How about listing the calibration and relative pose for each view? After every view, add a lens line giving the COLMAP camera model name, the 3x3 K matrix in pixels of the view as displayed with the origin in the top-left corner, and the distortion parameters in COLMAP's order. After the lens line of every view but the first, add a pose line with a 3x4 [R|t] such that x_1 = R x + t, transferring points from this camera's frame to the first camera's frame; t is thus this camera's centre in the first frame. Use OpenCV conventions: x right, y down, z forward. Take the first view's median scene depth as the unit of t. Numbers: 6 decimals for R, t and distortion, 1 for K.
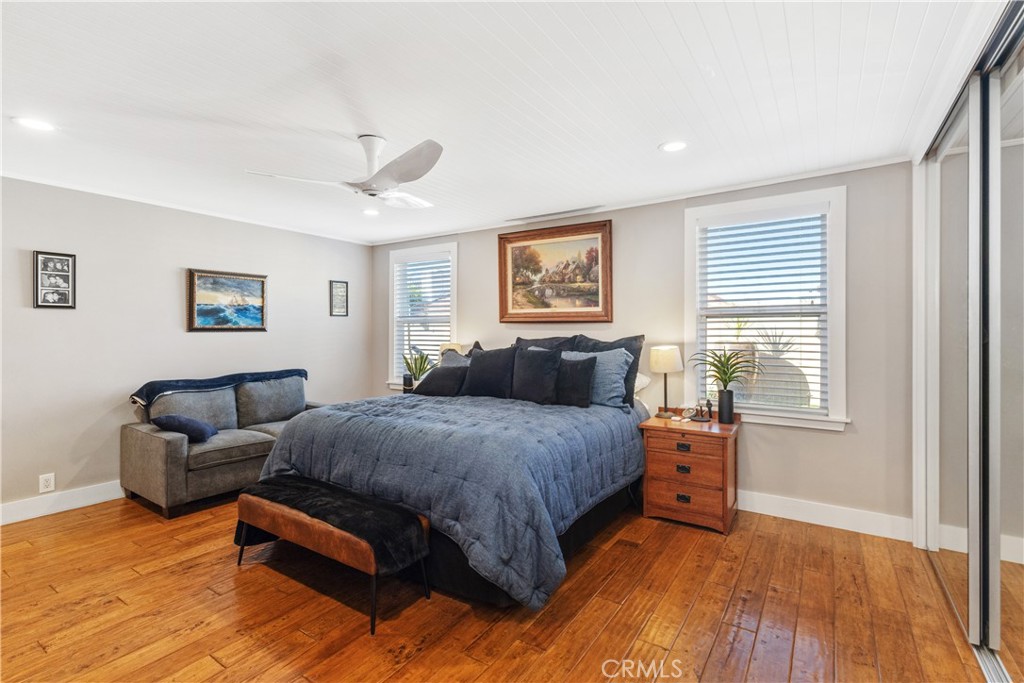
lens RADIAL K [[472.8, 0, 513.7], [0, 472.8, 336.4], [0, 0, 1]] dist [0.001281, 0.000469]
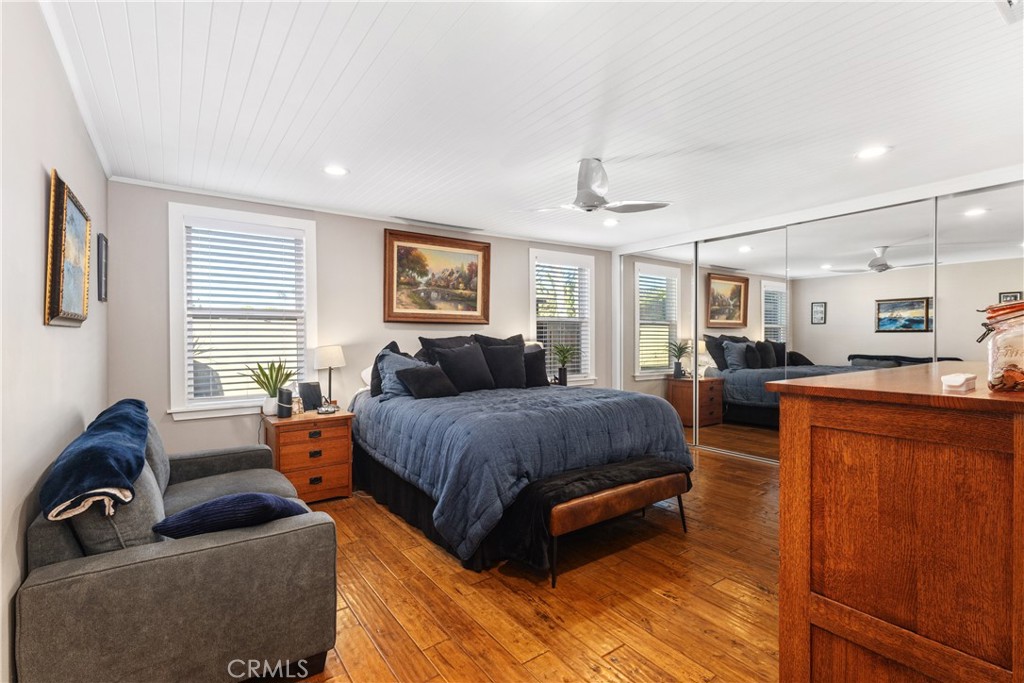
lens RADIAL K [[472.8, 0, 513.7], [0, 472.8, 336.4], [0, 0, 1]] dist [0.001281, 0.000469]
pose [[0.352101, -0.006577, 0.935939, -0.885668], [0.007940, 0.999960, 0.004040, -0.002095], [-0.935928, 0.006009, 0.352139, 0.457025]]
